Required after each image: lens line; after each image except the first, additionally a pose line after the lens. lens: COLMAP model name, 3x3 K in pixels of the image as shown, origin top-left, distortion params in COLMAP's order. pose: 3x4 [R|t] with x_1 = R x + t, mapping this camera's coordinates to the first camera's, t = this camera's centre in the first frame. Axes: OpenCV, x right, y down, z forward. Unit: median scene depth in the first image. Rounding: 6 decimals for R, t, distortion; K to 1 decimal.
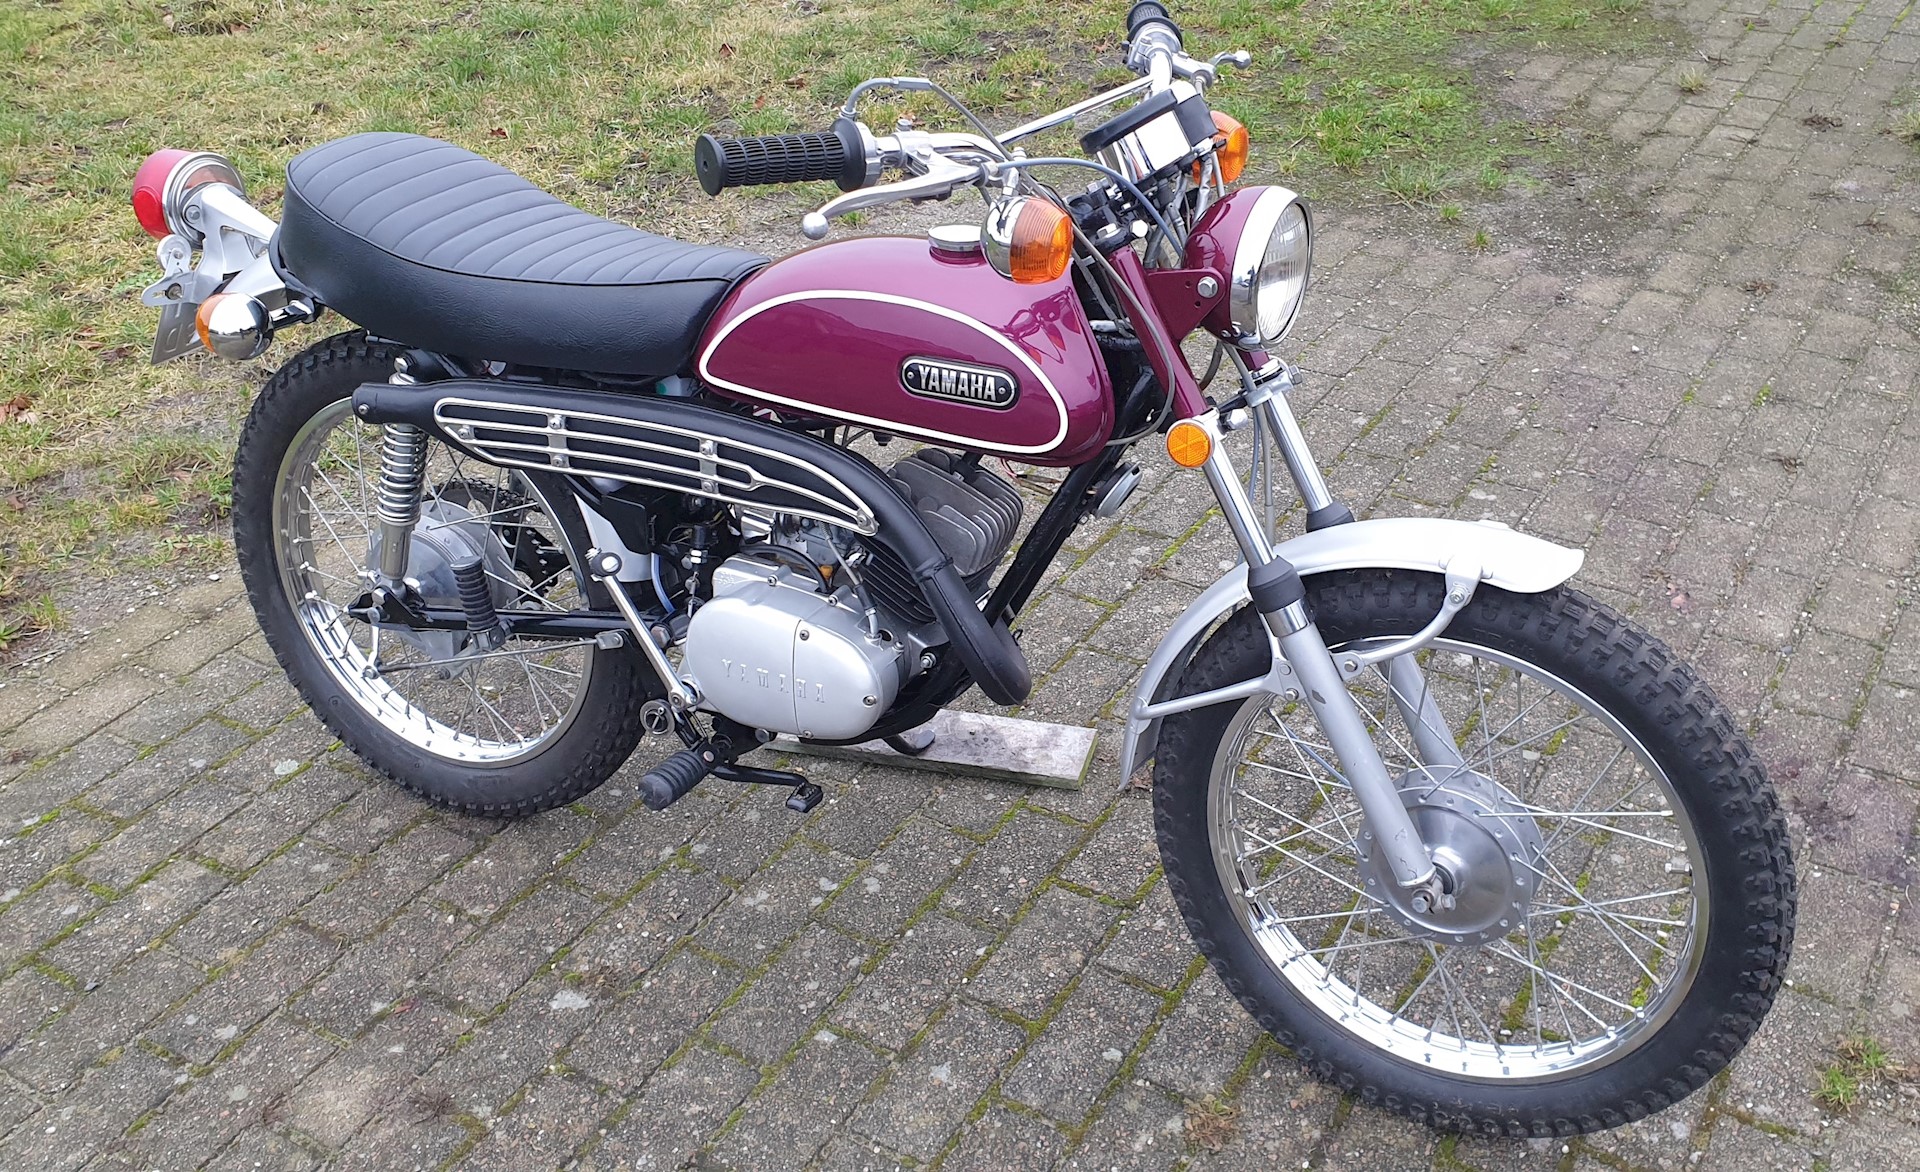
lens RADIAL K [[1882.6, 0, 1009.0], [0, 1882.6, 541.0], [0, 0, 1]] dist [0.261078, -0.811714]
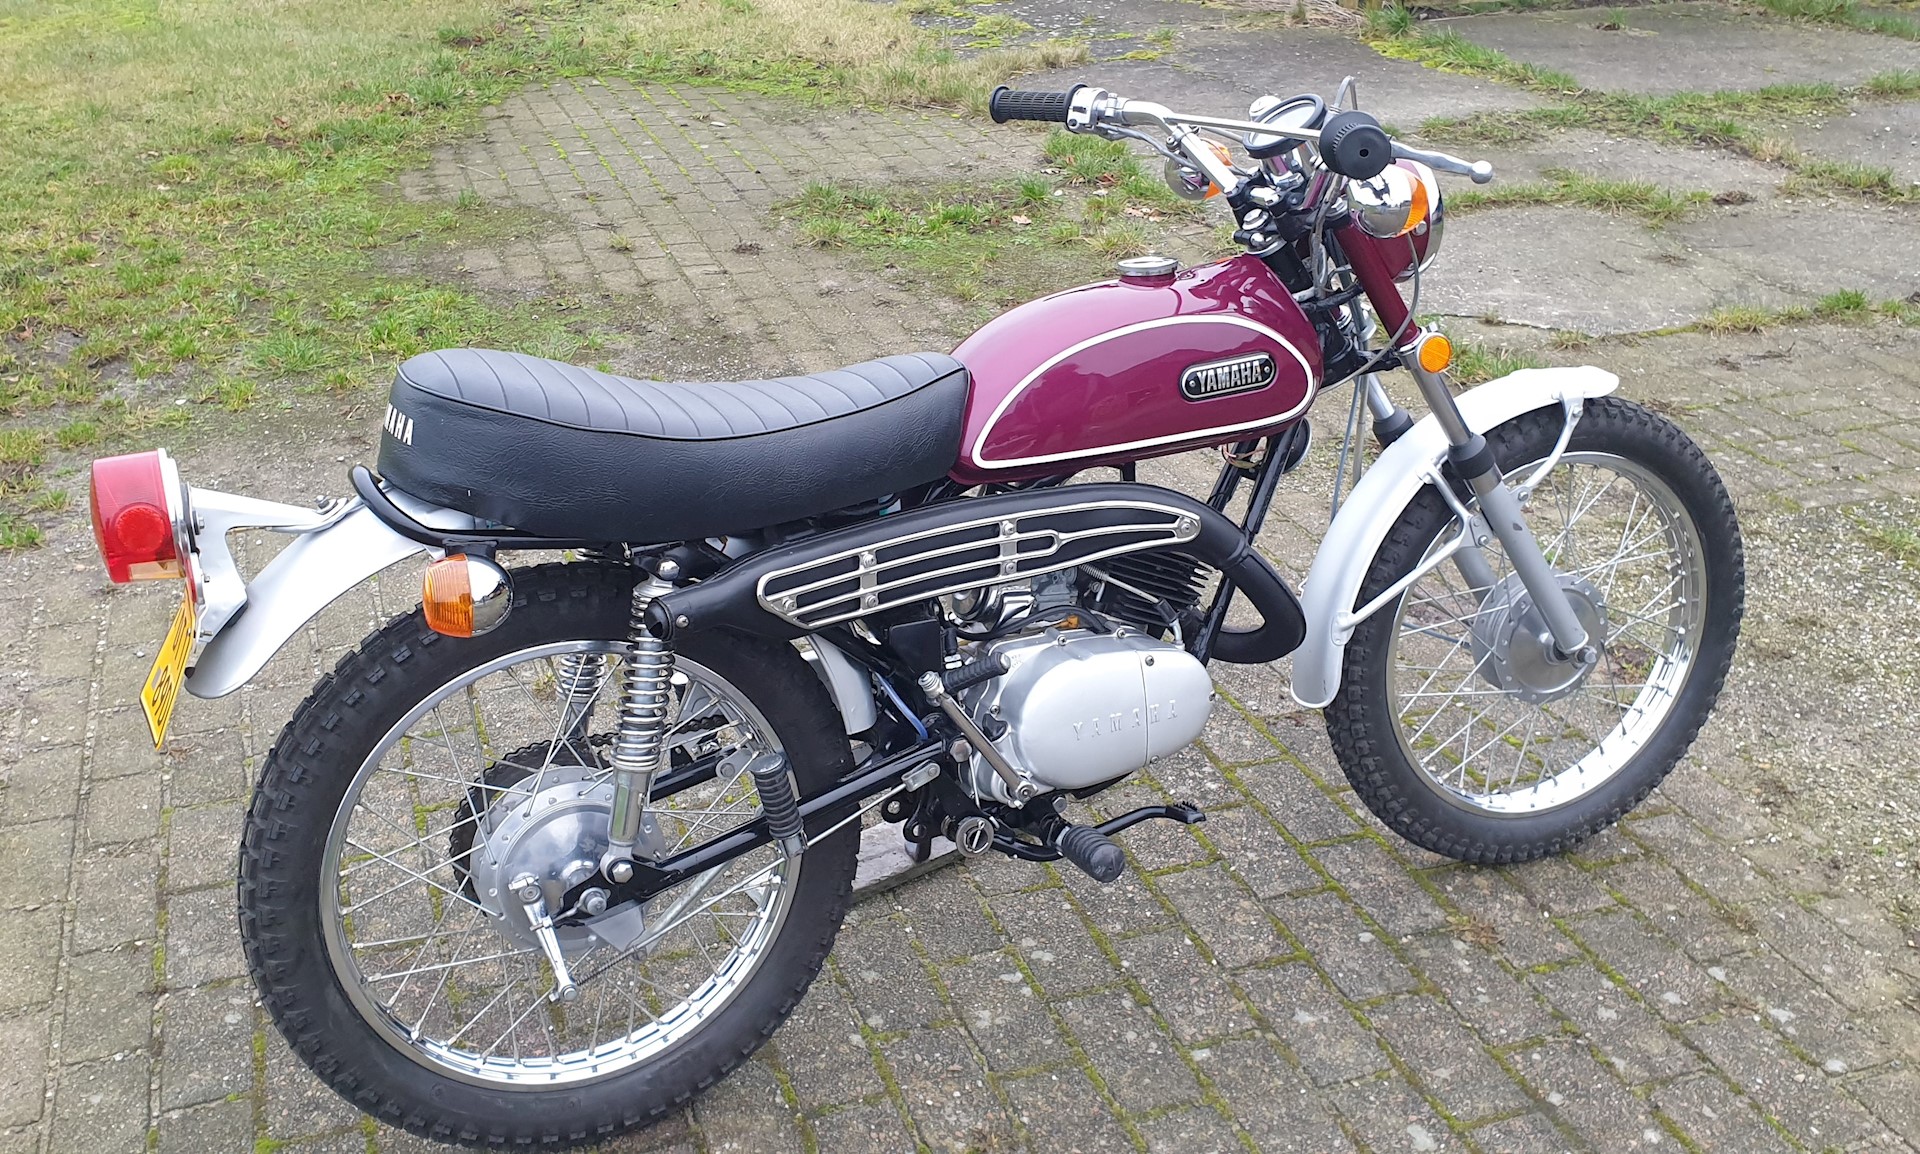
lens RADIAL K [[1874.1, 0, 918.4], [0, 1874.1, 584.2], [0, 0, 1]] dist [0.171140, -0.421975]
pose [[0.635017, -0.299521, 0.712068, -0.894900], [0.384310, 0.922100, 0.045143, -0.083991], [-0.670119, 0.244988, 0.700658, 0.340981]]
